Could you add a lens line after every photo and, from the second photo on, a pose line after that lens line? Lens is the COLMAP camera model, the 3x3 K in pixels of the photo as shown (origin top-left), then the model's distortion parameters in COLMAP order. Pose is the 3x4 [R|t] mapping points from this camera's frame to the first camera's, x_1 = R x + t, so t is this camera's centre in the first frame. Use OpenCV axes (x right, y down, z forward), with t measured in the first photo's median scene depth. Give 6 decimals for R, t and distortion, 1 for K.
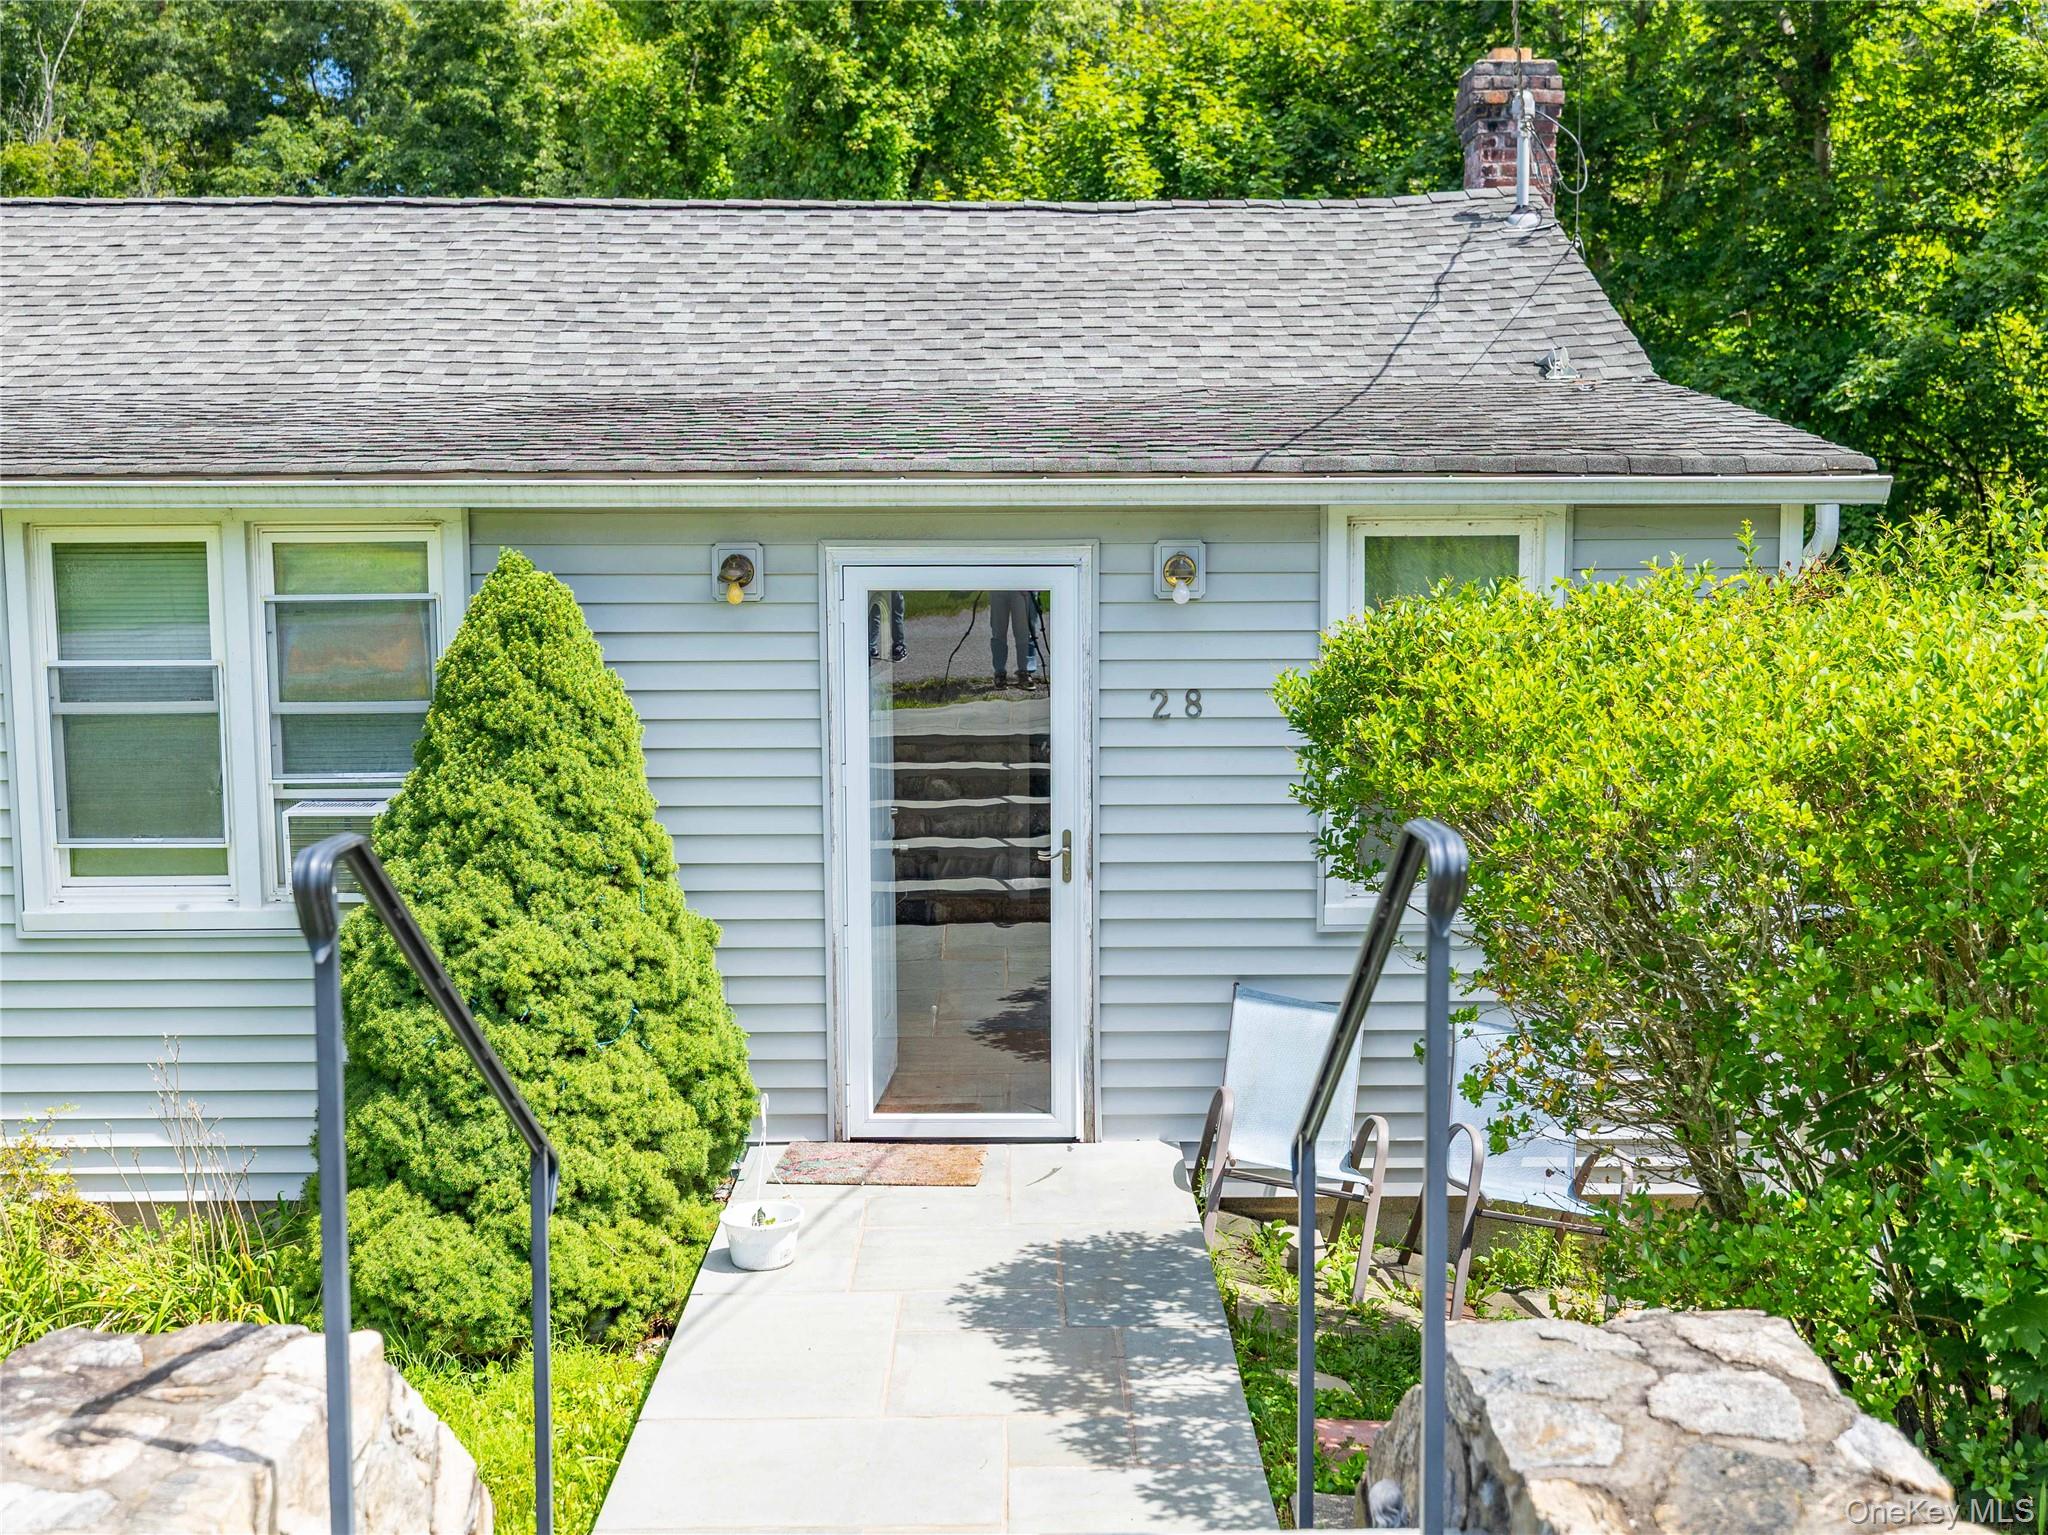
lens RADIAL K [[1571.9, 0, 1024.0], [0, 1571.9, 767.5], [0, 0, 1]] dist [-0.010683, -0.009406]
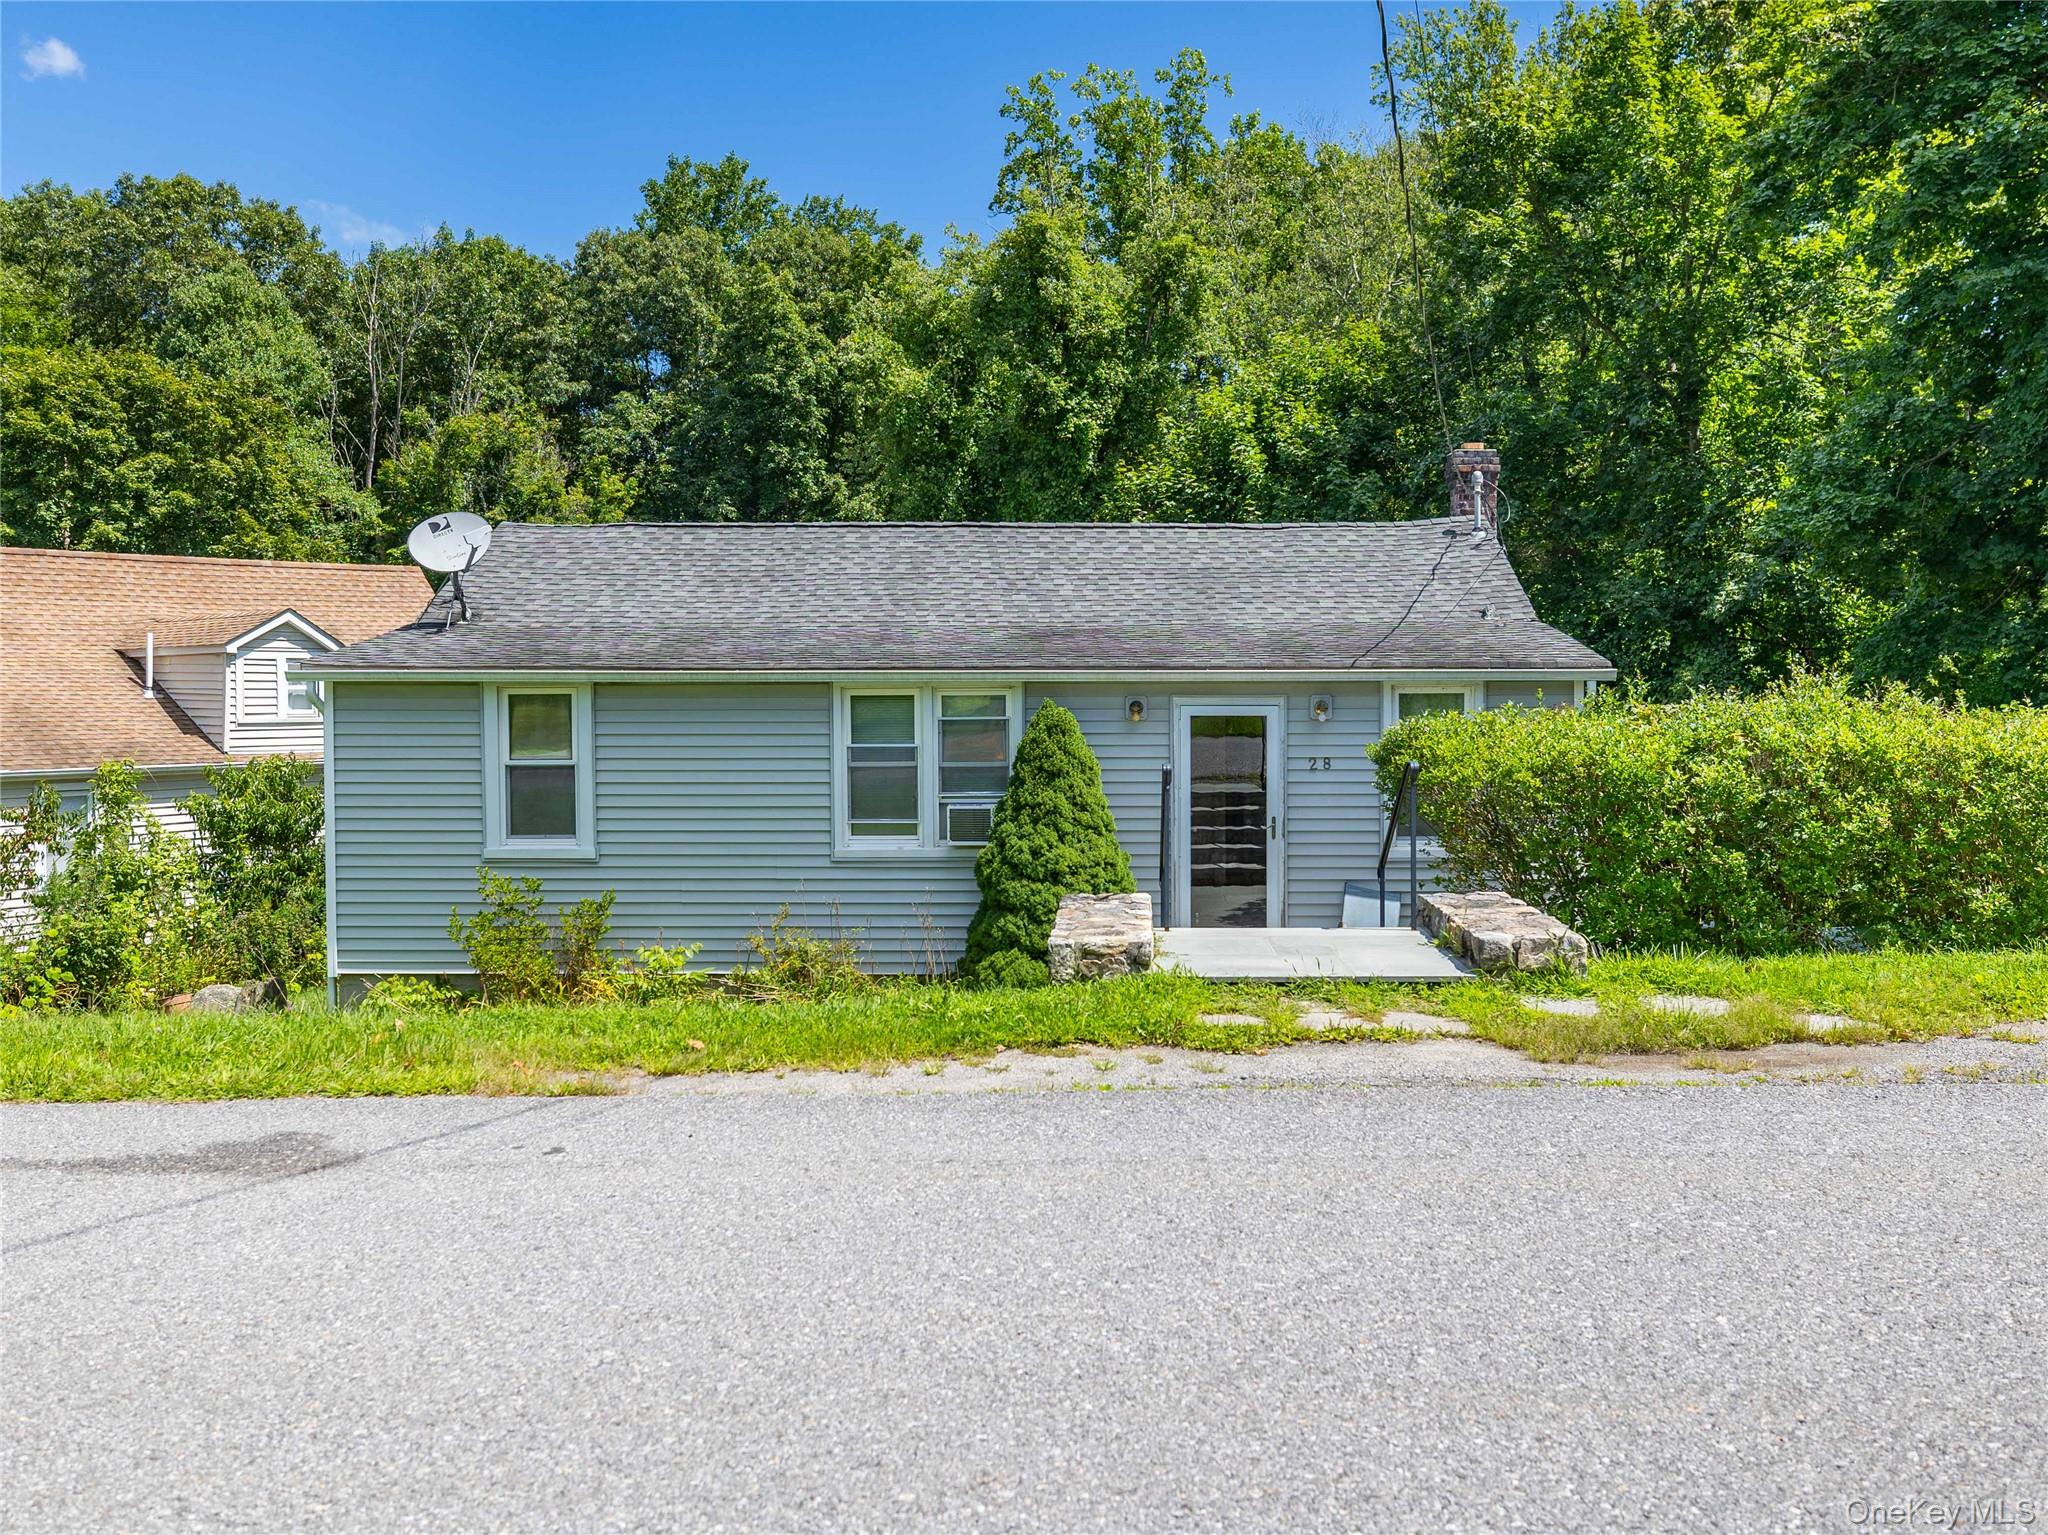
lens RADIAL K [[1584.4, 0, 1024.0], [0, 1584.4, 767.5], [0, 0, 1]] dist [0.010843, 0.003794]
pose [[0.999645, 0.002276, -0.026538, -0.234162], [-0.004734, 0.995661, -0.092929, 0.155394], [0.026211, 0.093022, 0.995319, -1.138143]]
